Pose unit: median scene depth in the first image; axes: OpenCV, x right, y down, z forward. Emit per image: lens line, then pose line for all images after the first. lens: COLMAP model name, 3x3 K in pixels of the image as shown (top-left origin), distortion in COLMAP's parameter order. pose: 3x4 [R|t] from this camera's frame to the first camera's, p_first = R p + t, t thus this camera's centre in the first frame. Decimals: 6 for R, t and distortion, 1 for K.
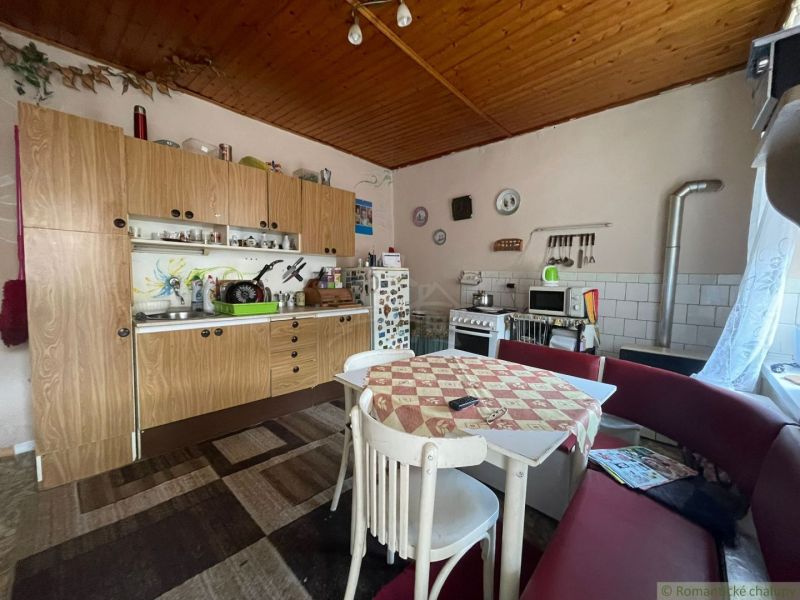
lens RADIAL K [[322.4, 0, 399.7], [0, 322.4, 298.3], [0, 0, 1]] dist [0.001054, 0.000078]
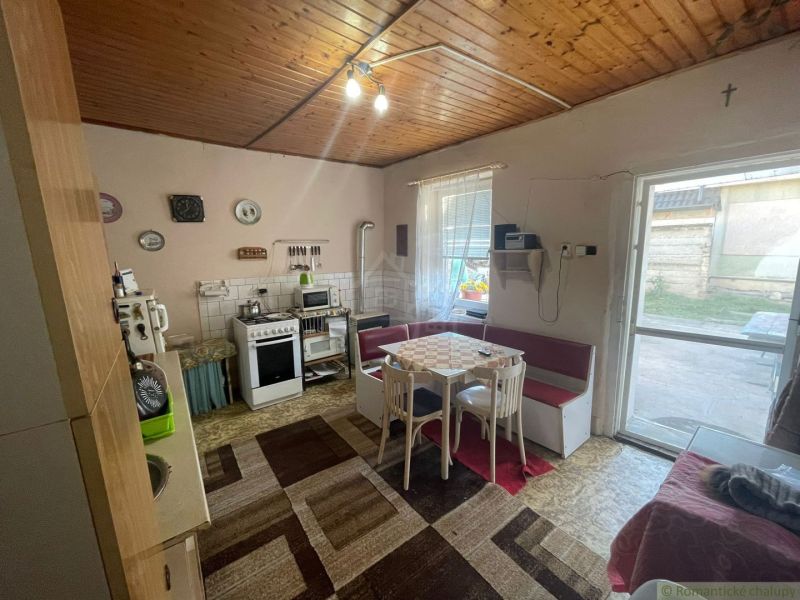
lens RADIAL K [[322.4, 0, 399.7], [0, 322.4, 298.3], [0, 0, 1]] dist [0.001054, 0.000078]
pose [[0.174895, -0.176954, 0.968555, -0.686479], [0.093780, 0.982239, 0.162519, -0.161948], [-0.980111, 0.062408, 0.188383, 0.374892]]
